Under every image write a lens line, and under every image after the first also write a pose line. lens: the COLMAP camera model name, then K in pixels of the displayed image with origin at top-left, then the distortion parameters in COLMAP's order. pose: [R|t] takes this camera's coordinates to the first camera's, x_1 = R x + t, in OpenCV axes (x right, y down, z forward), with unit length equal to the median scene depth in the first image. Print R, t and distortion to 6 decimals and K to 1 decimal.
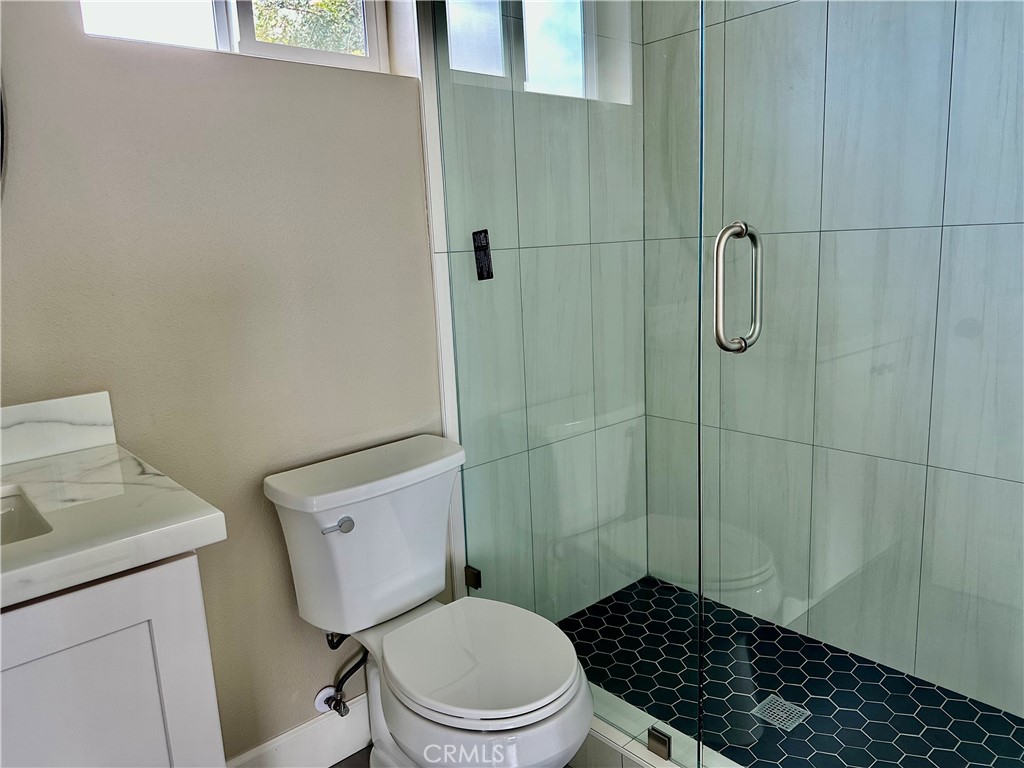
lens RADIAL K [[721.9, 0, 514.4], [0, 721.9, 379.4], [0, 0, 1]] dist [0.068479, -0.081900]
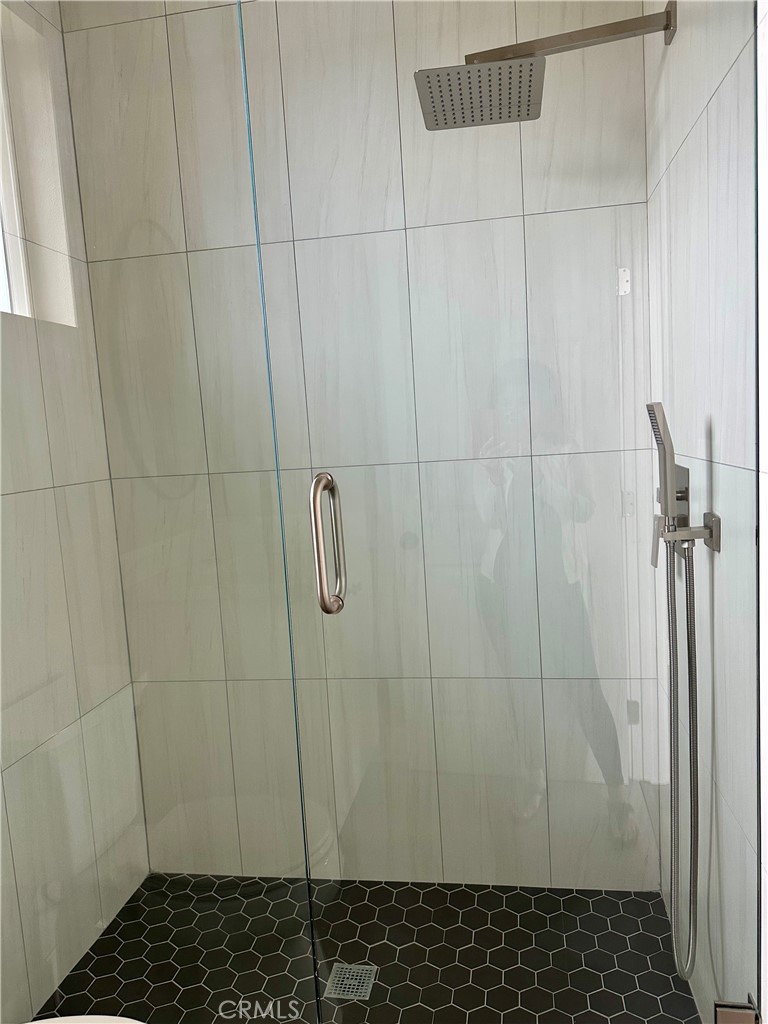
lens RADIAL K [[721.9, 0, 385.1], [0, 721.9, 513.8], [0, 0, 1]] dist [0.068479, -0.081900]
pose [[0.780954, -0.073309, 0.620271, -0.135145], [0.143226, 0.987644, -0.063601, -0.064406], [-0.607945, 0.138508, 0.781805, 0.166943]]
